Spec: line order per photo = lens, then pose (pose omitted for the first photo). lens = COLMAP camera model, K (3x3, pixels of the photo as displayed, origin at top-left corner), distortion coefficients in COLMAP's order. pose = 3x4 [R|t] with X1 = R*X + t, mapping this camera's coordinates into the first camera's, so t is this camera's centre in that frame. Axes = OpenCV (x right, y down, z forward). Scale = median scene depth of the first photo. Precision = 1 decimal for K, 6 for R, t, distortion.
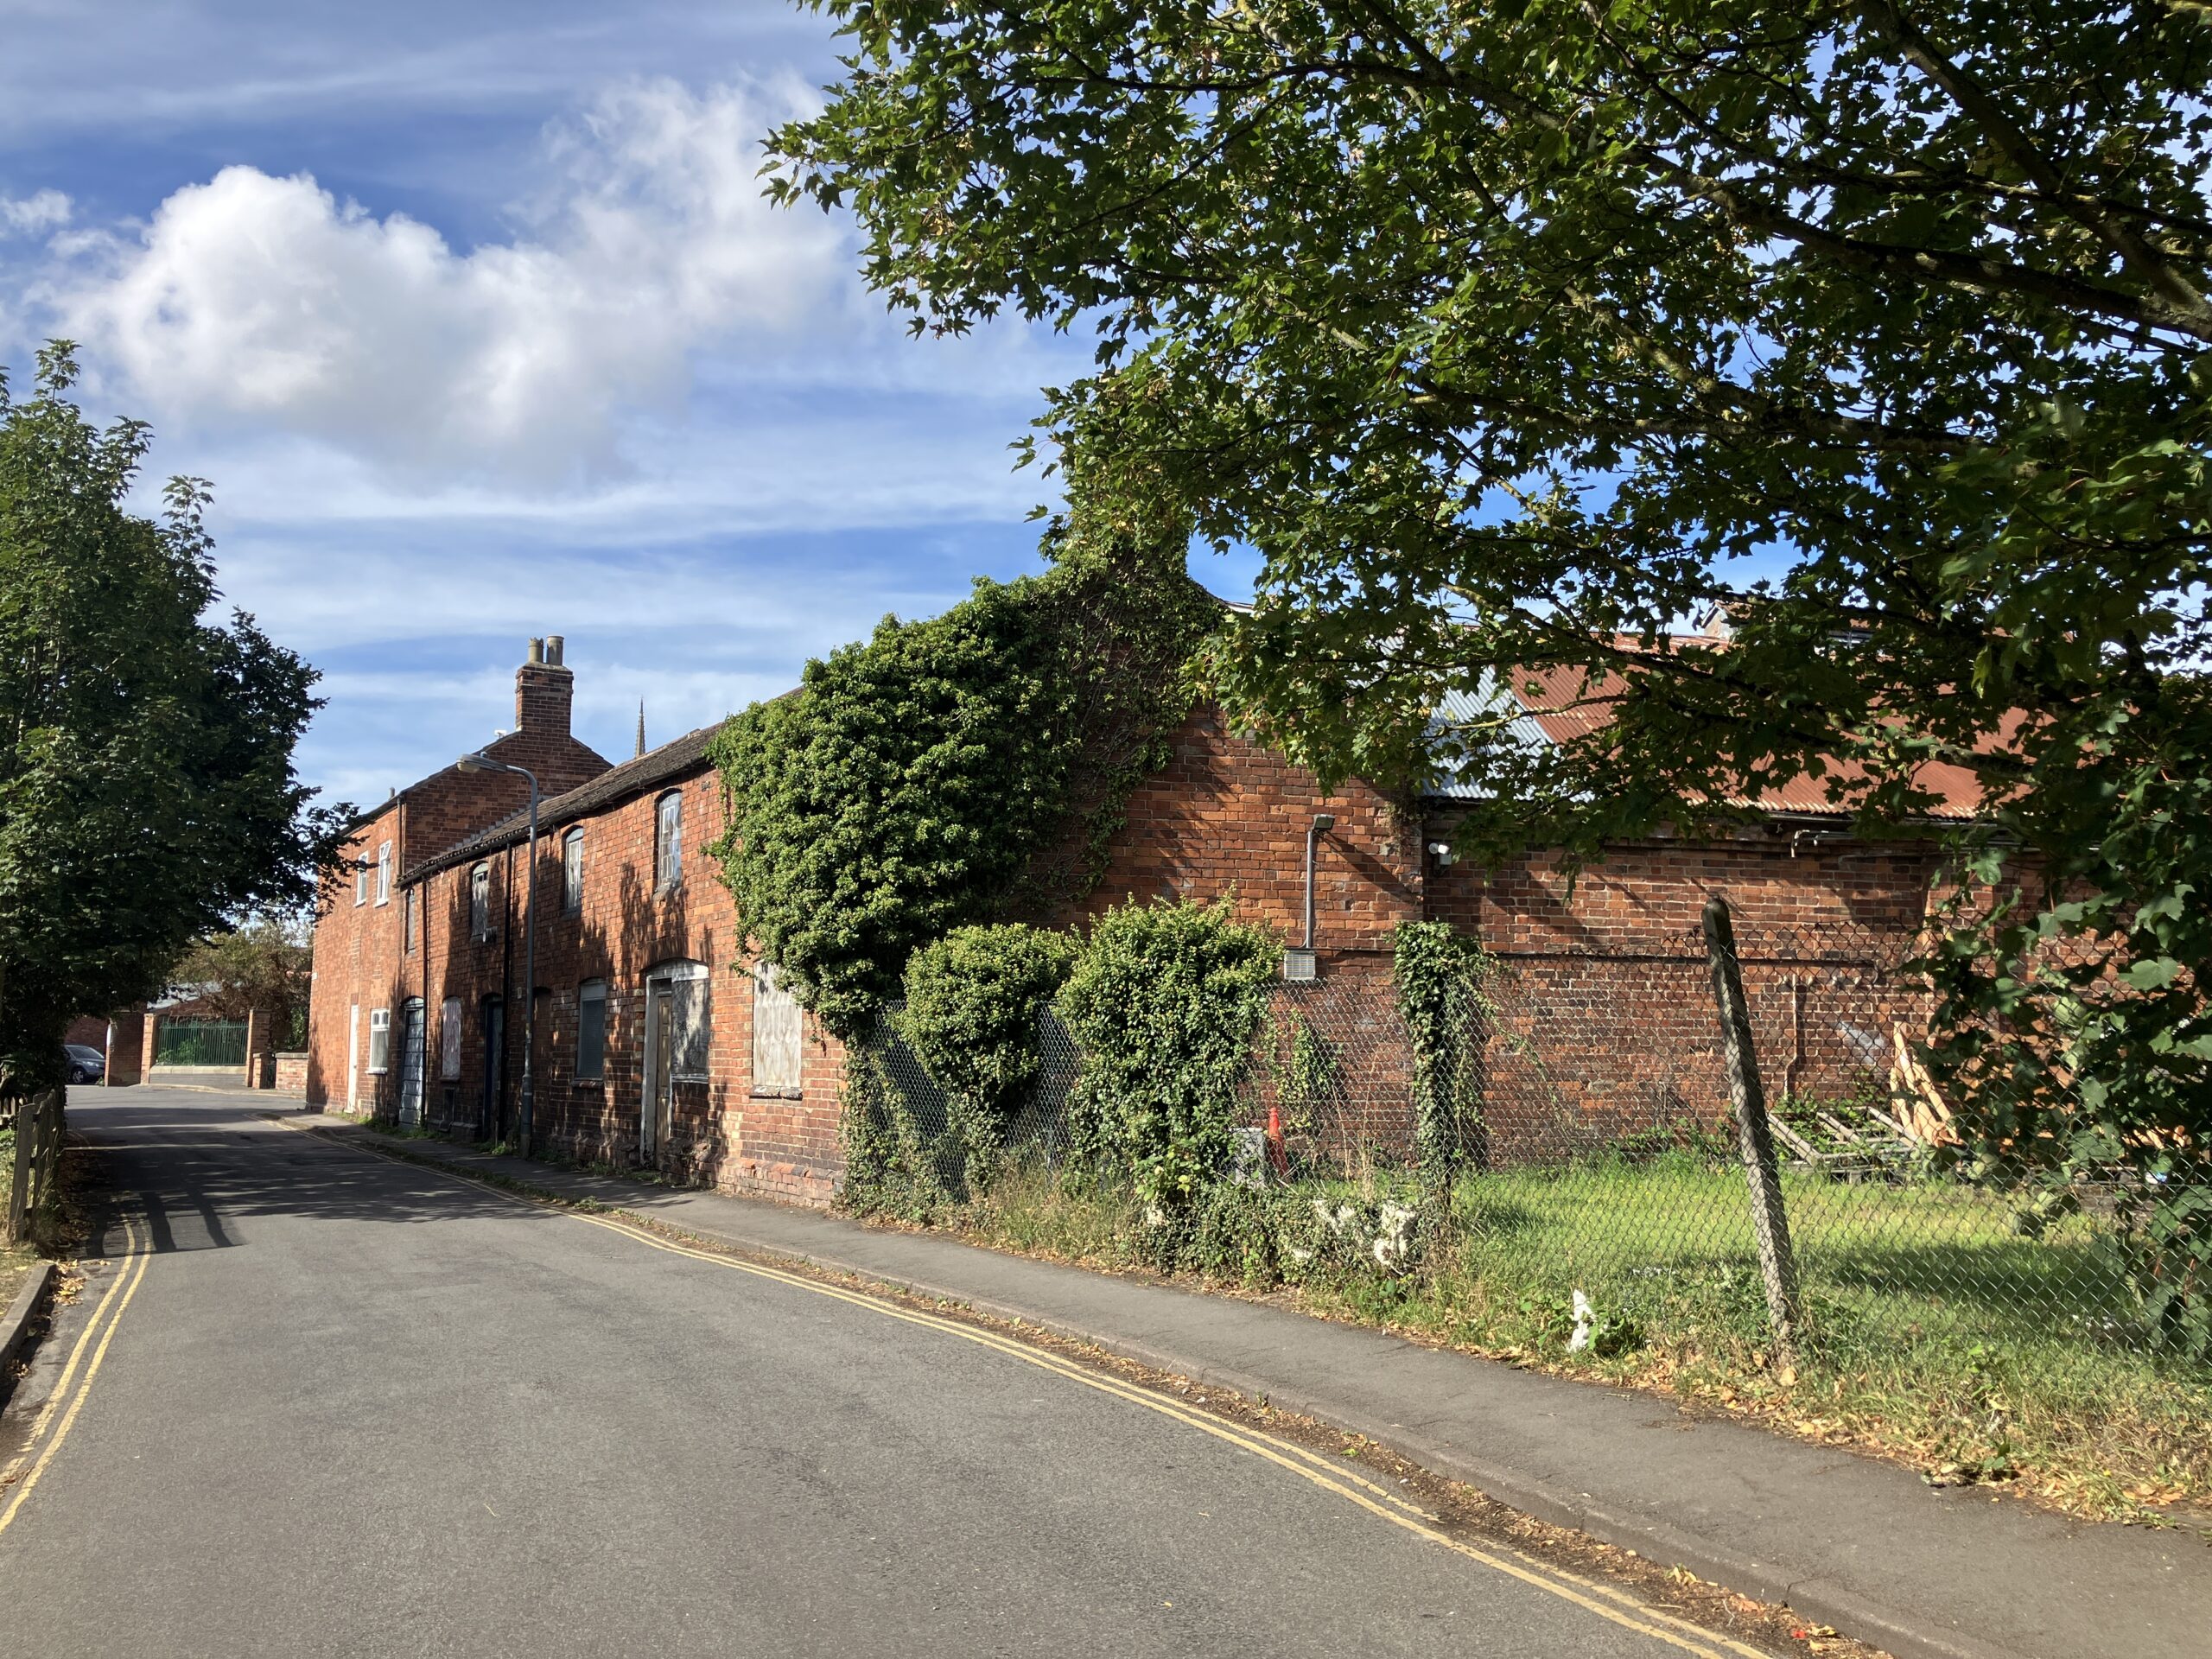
lens RADIAL K [[1781.1, 0, 1106.0], [0, 1781.1, 829.5], [0, 0, 1]] dist [0.001666, 0.115603]
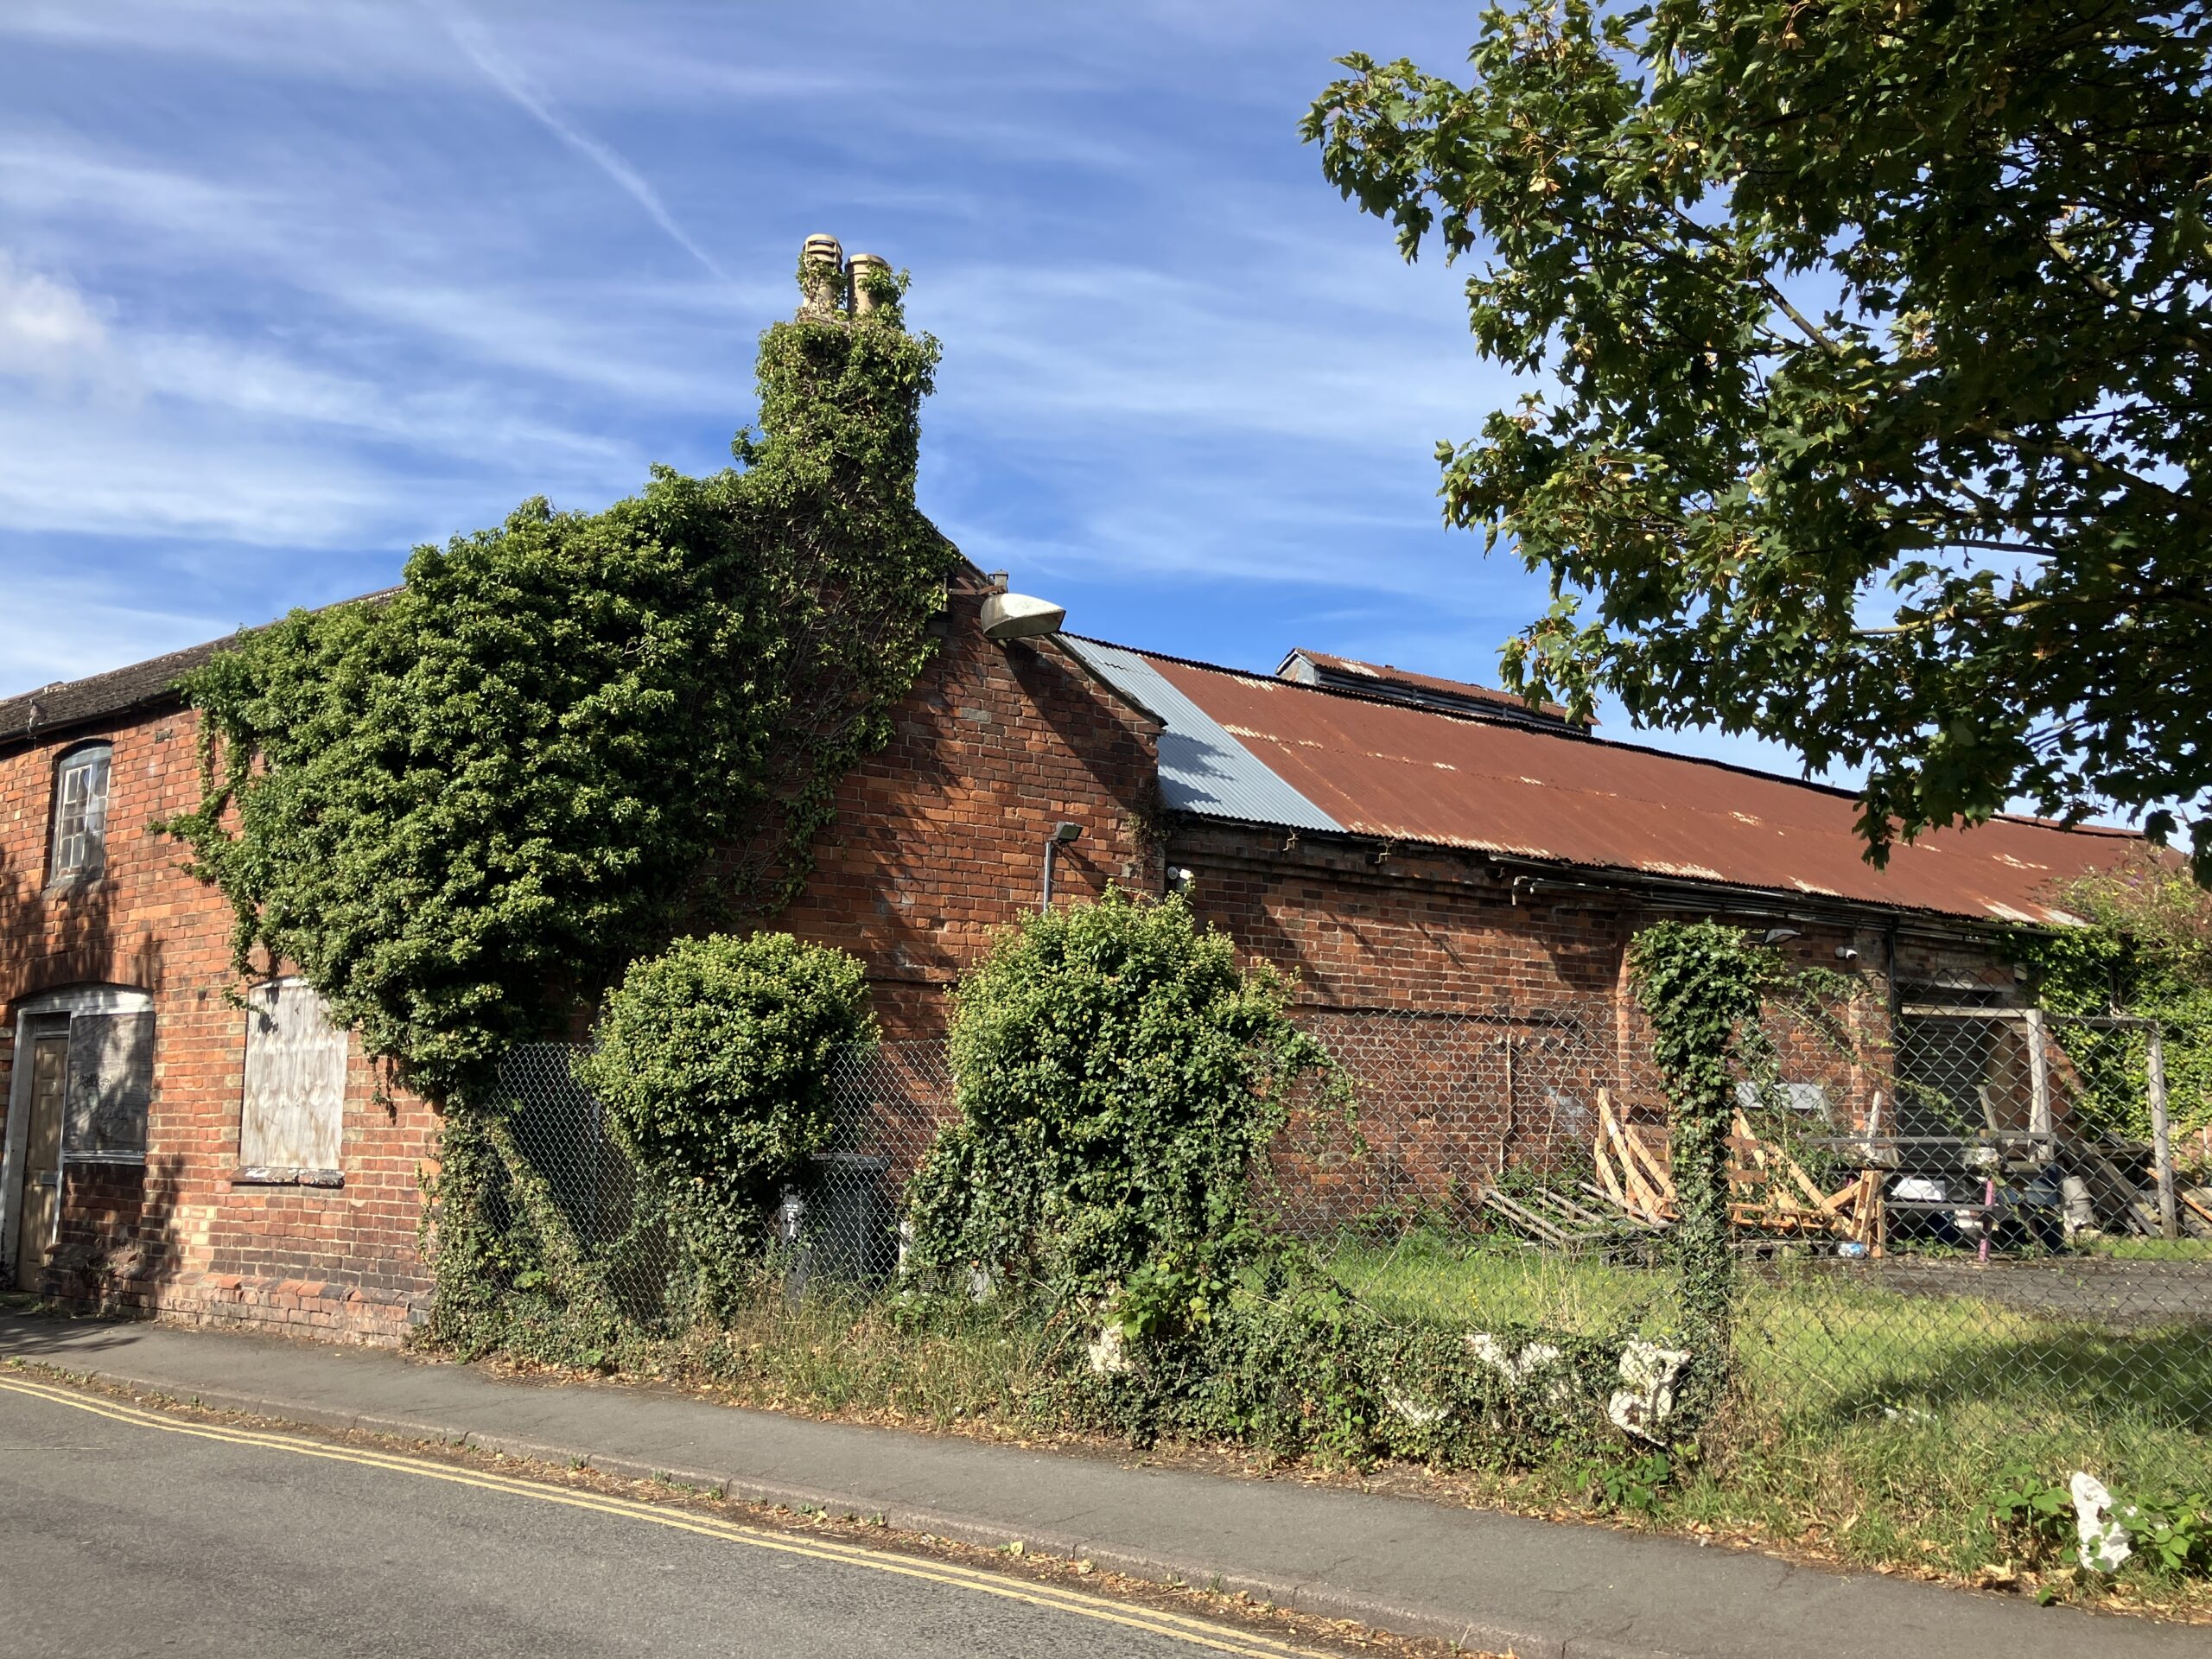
lens RADIAL K [[1849.4, 0, 1202.4], [0, 1849.4, 833.5], [0, 0, 1]] dist [0.080226, -0.215259]
pose [[0.925311, 0.058806, 0.374622, -0.150391], [-0.047414, 0.998092, -0.039563, 0.030053], [-0.376234, 0.018845, 0.926333, 0.224734]]
